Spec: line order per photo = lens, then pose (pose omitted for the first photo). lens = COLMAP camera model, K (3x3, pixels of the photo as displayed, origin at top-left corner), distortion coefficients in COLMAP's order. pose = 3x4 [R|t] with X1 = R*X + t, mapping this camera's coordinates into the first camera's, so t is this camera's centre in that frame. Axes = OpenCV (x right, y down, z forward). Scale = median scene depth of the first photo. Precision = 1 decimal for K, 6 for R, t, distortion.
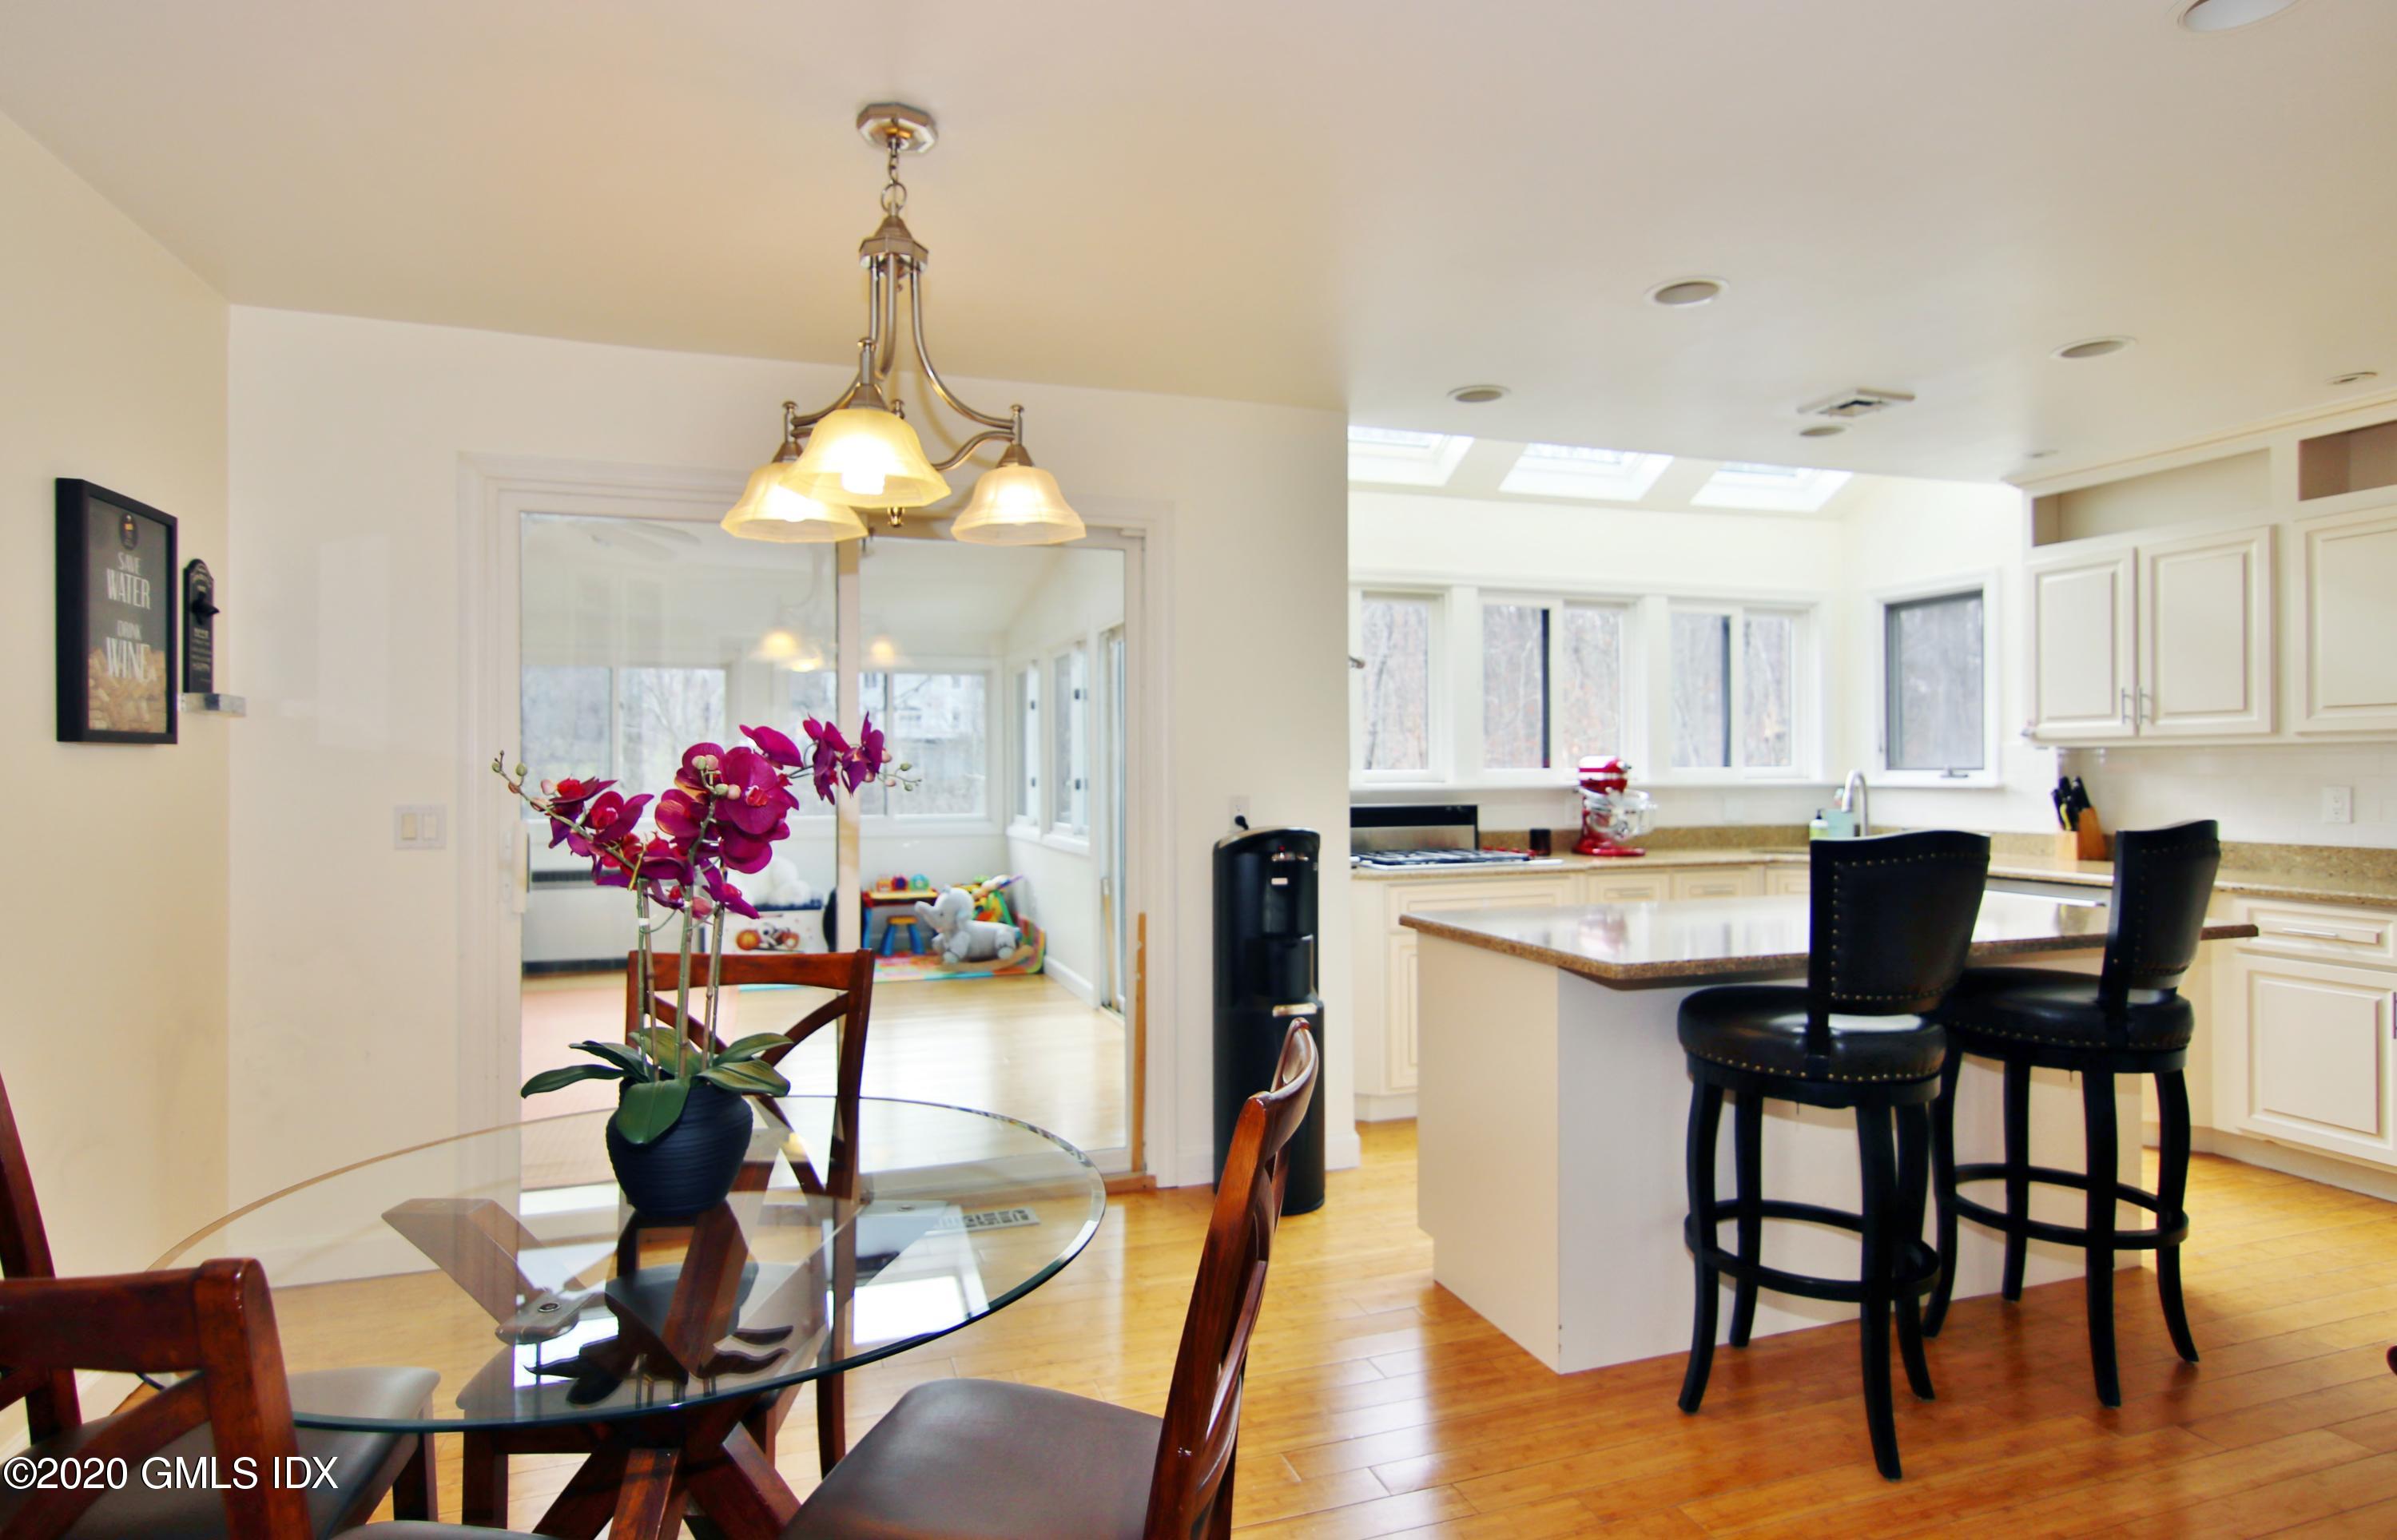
lens RADIAL K [[1252.2, 0, 1216.7], [0, 1252.2, 774.5], [0, 0, 1]] dist [-0.001748, -0.000132]
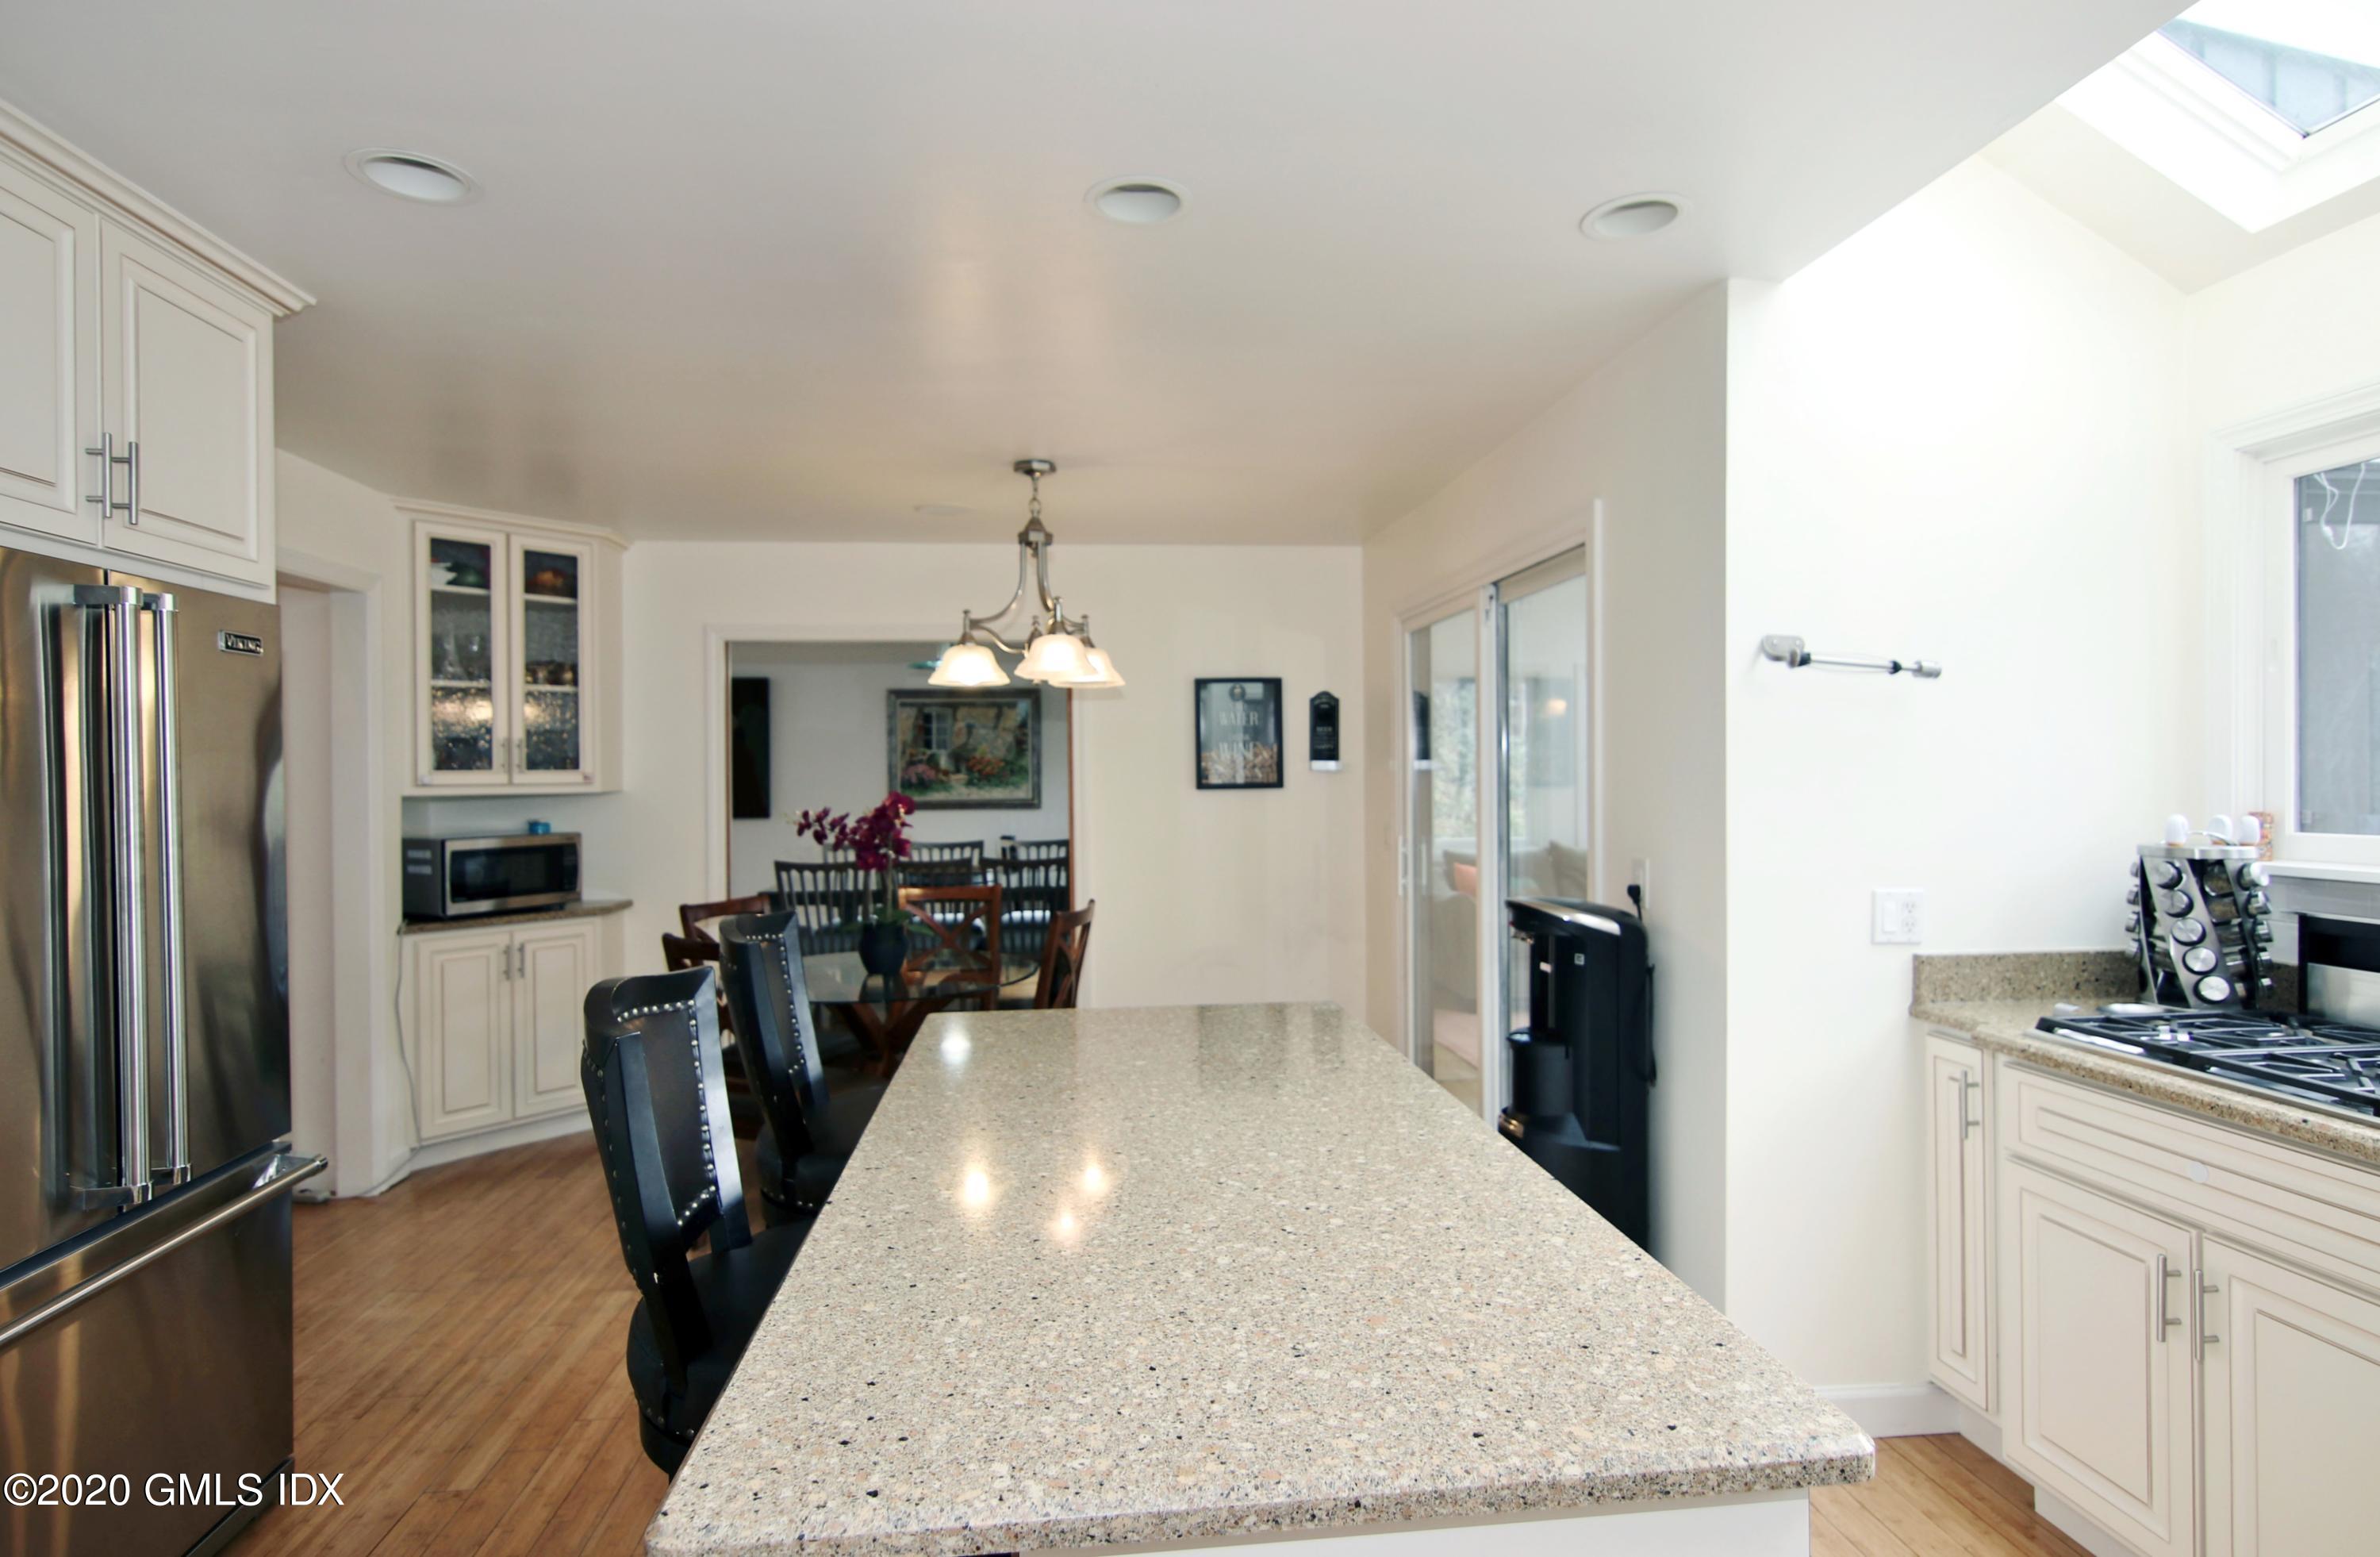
lens RADIAL K [[1243.7, 0, 1188.9], [0, 1243.7, 770.4], [0, 0, 1]] dist [-0.001748, -0.000132]
pose [[-0.221670, 0.003286, -0.975116, 0.604013], [0.005412, 0.999983, 0.002139, -0.029436], [0.975107, -0.004803, -0.221684, 0.662907]]
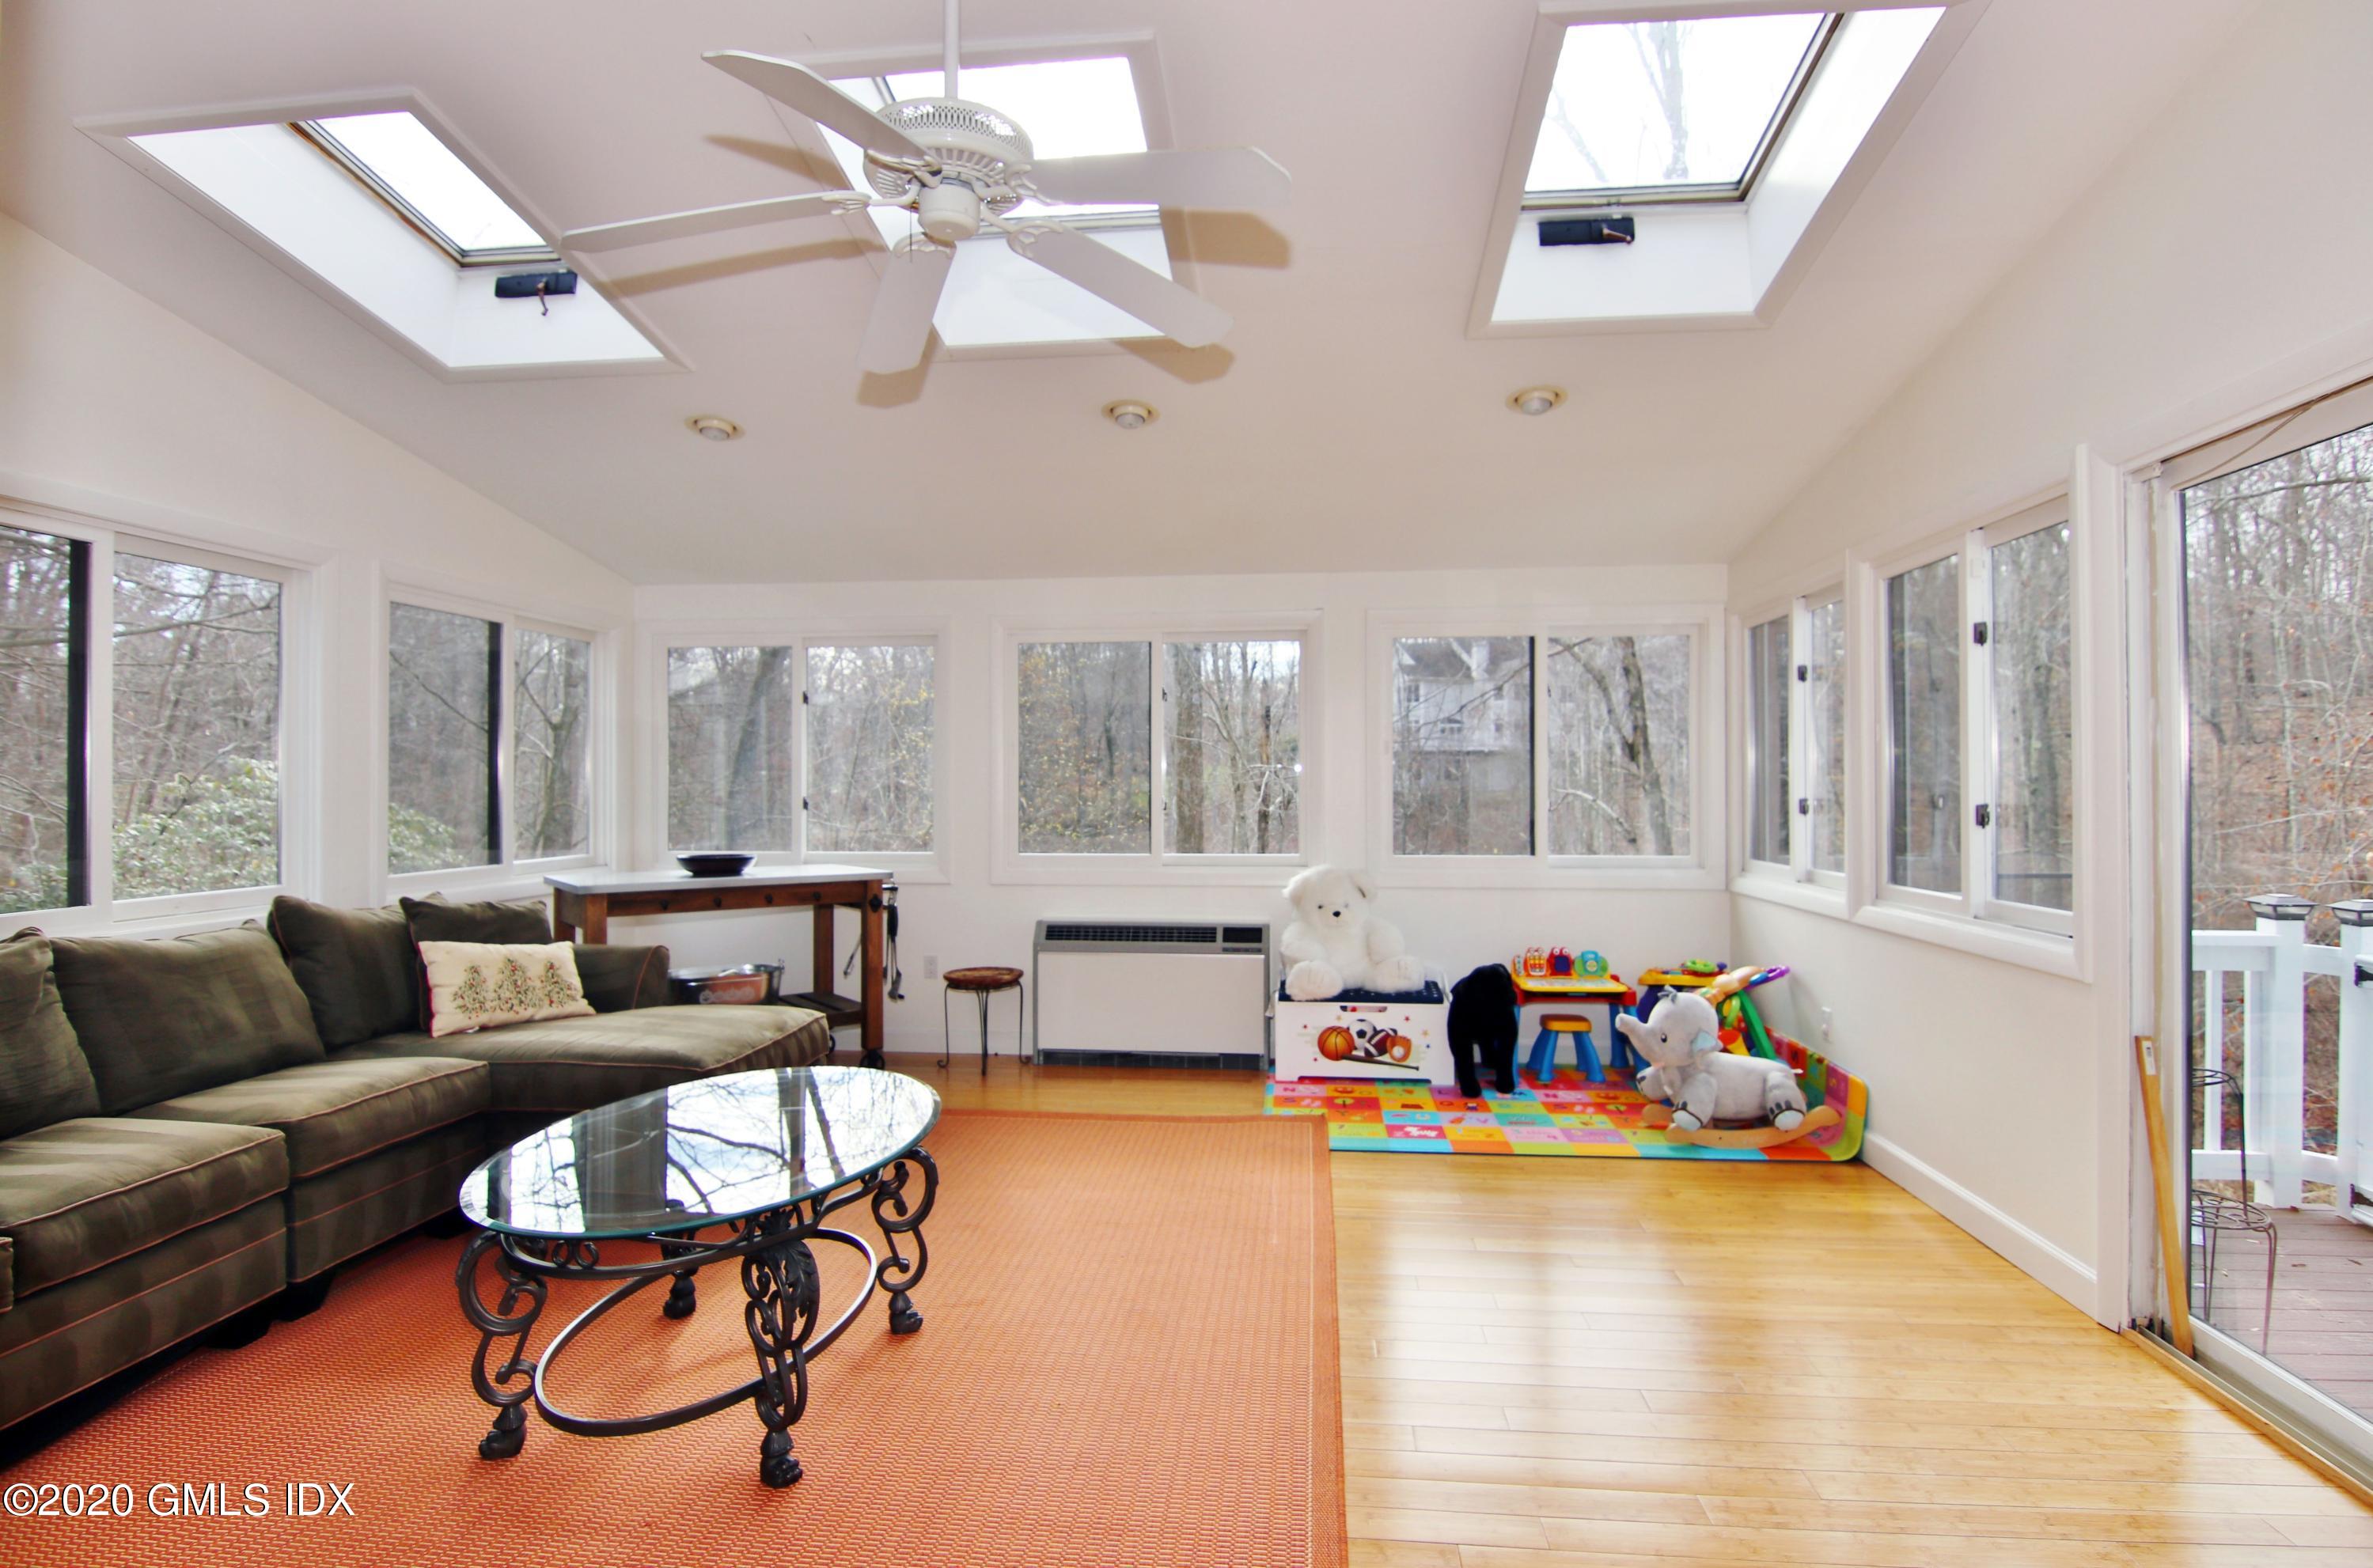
lens RADIAL K [[1205.6, 0, 1189.9], [0, 1205.6, 778.8], [0, 0, 1]] dist [-0.001652, -0.011507]
pose [[0.902282, -0.002512, -0.431139, -0.263691], [-0.000243, 0.999980, -0.006336, -0.004396], [0.431147, 0.005822, 0.902263, 0.611888]]
